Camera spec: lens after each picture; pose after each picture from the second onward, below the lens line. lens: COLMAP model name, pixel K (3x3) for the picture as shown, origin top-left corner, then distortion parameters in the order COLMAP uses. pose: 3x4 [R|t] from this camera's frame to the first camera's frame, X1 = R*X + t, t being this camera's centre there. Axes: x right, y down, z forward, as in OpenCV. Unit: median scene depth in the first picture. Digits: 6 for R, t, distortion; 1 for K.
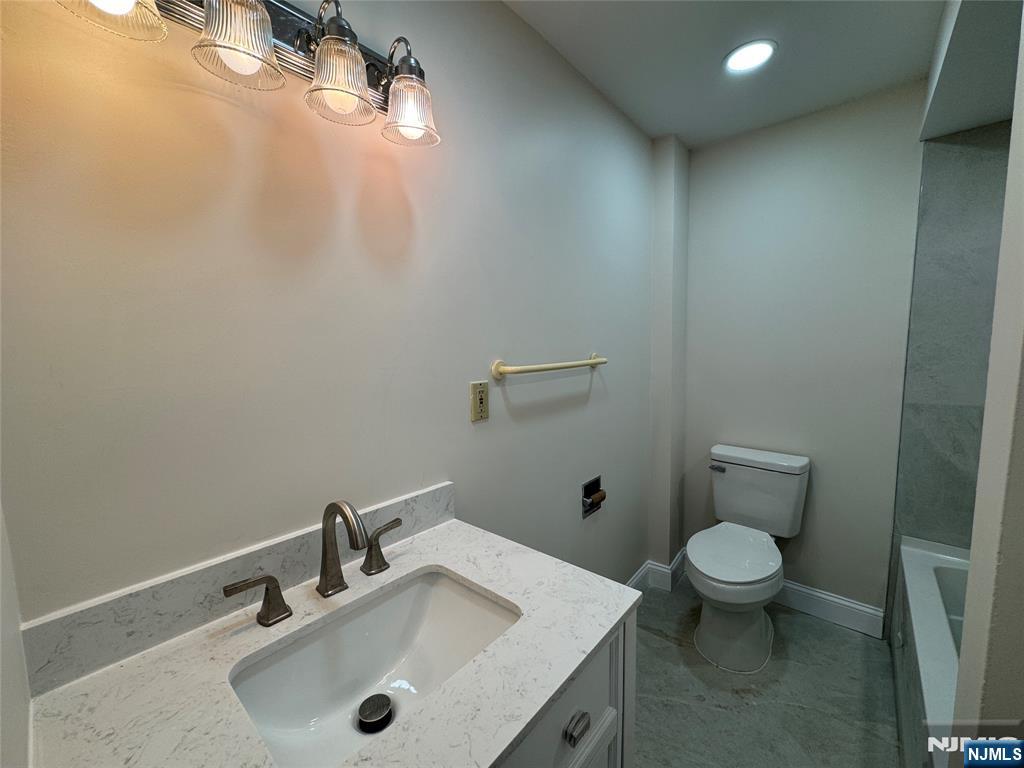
lens RADIAL K [[408.1, 0, 512.0], [0, 408.1, 384.0], [0, 0, 1]] dist [-0.003340, -0.000097]
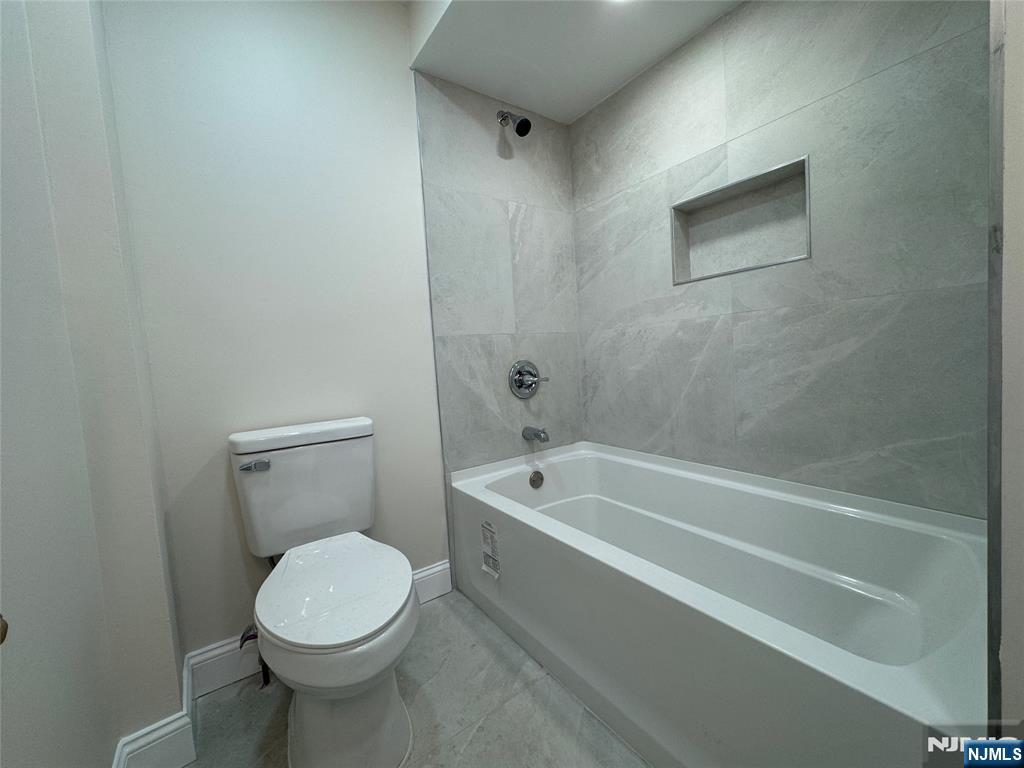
lens RADIAL K [[408.1, 0, 512.0], [0, 408.1, 384.0], [0, 0, 1]] dist [-0.003340, -0.000097]
pose [[0.226080, -0.057657, 0.972401, 0.051210], [0.157011, 0.987351, 0.022039, 0.160643], [-0.961372, 0.147695, 0.232273, 0.591773]]
